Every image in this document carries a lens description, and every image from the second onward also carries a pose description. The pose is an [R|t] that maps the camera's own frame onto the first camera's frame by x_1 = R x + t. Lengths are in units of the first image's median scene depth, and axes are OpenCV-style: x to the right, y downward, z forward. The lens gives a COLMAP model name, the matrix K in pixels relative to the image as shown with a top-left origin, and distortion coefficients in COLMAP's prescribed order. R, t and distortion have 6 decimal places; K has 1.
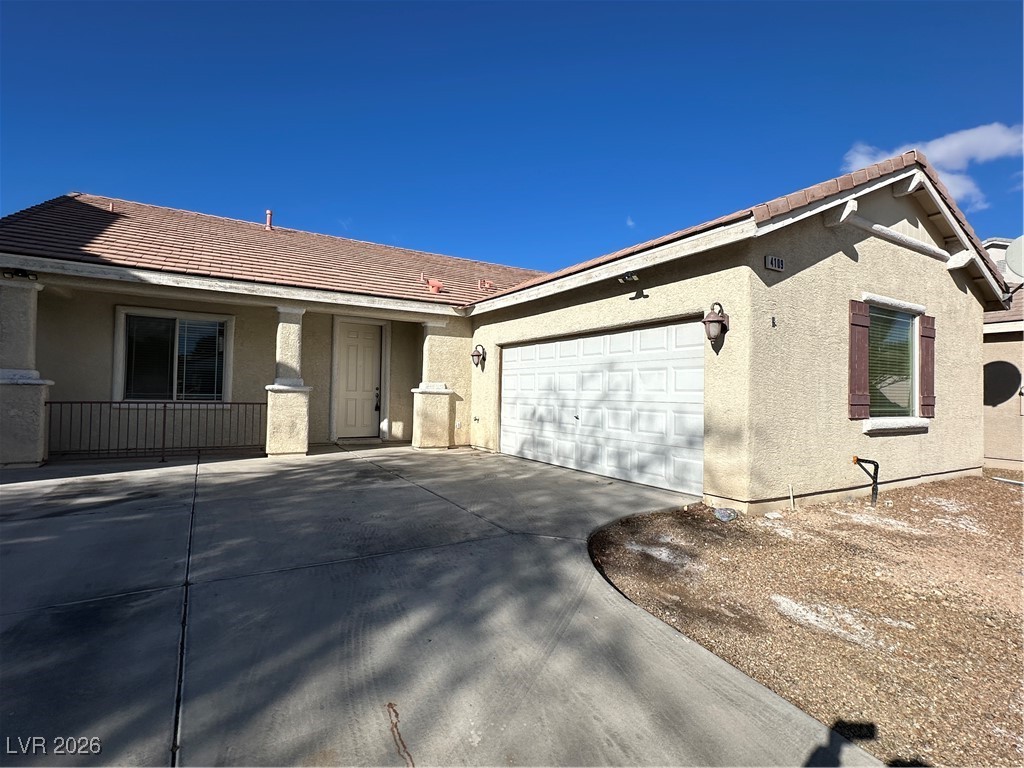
lens RADIAL K [[505.5, 0, 508.9], [0, 505.5, 384.6], [0, 0, 1]] dist [0.005956, 0.000355]
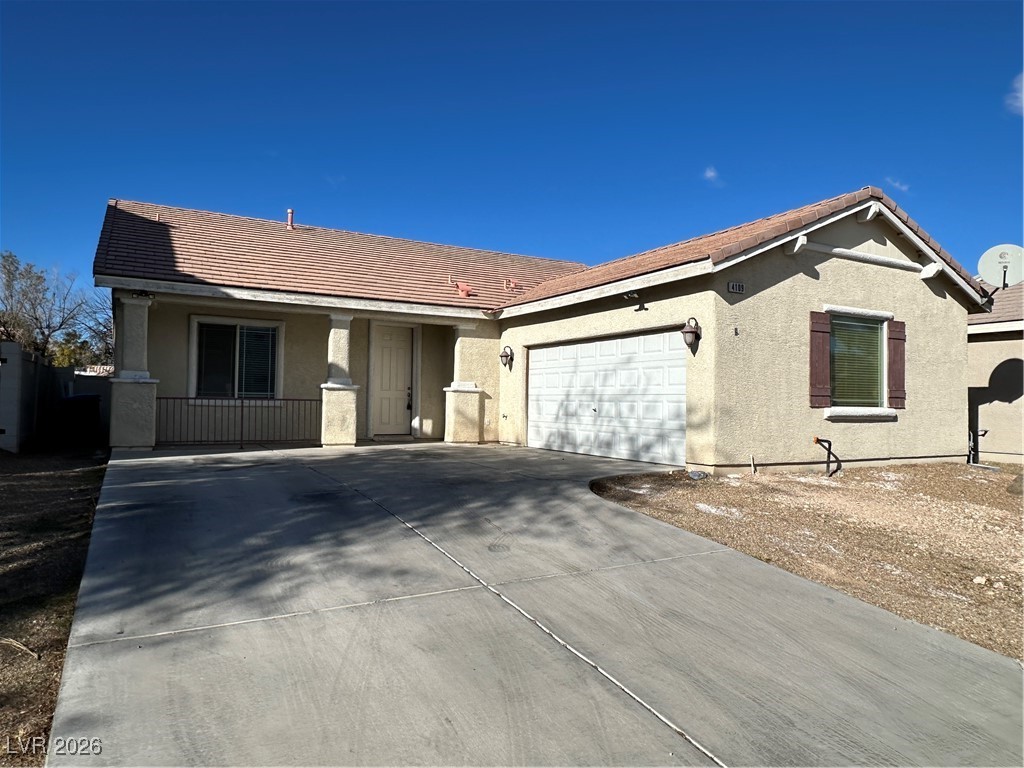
lens RADIAL K [[682.7, 0, 515.0], [0, 682.7, 384.1], [0, 0, 1]] dist [-0.004290, -0.000217]
pose [[0.999661, -0.004677, -0.025599, -0.007703], [0.004430, 0.999943, -0.009696, 0.020695], [0.025643, 0.009579, 0.999625, -0.584090]]
